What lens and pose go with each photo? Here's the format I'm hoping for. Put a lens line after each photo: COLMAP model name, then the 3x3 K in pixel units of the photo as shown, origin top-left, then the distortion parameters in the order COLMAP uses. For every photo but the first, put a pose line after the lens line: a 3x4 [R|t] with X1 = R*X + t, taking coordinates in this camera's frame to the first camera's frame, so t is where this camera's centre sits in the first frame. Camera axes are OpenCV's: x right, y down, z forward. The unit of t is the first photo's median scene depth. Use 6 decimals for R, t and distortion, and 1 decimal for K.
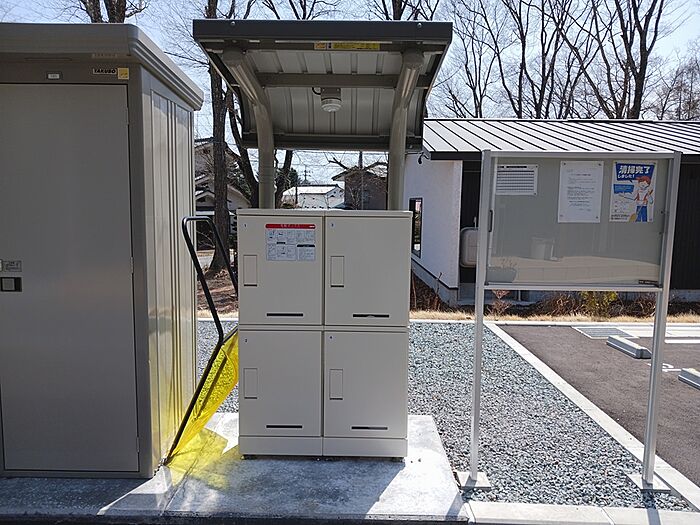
lens RADIAL K [[563.3, 0, 350.0], [0, 563.3, 262.5], [0, 0, 1]] dist [0.015102, 0.004576]
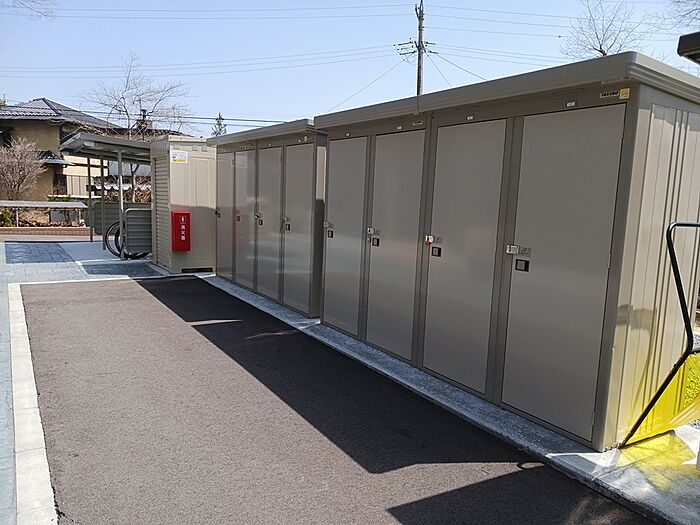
lens RADIAL K [[563.3, 0, 350.0], [0, 563.3, 262.5], [0, 0, 1]] dist [0.015102, 0.004576]
pose [[0.537347, 0.111391, -0.835973, 0.287817], [-0.130319, 0.990300, 0.048188, 0.020788], [0.833232, 0.083050, 0.546651, -0.058928]]
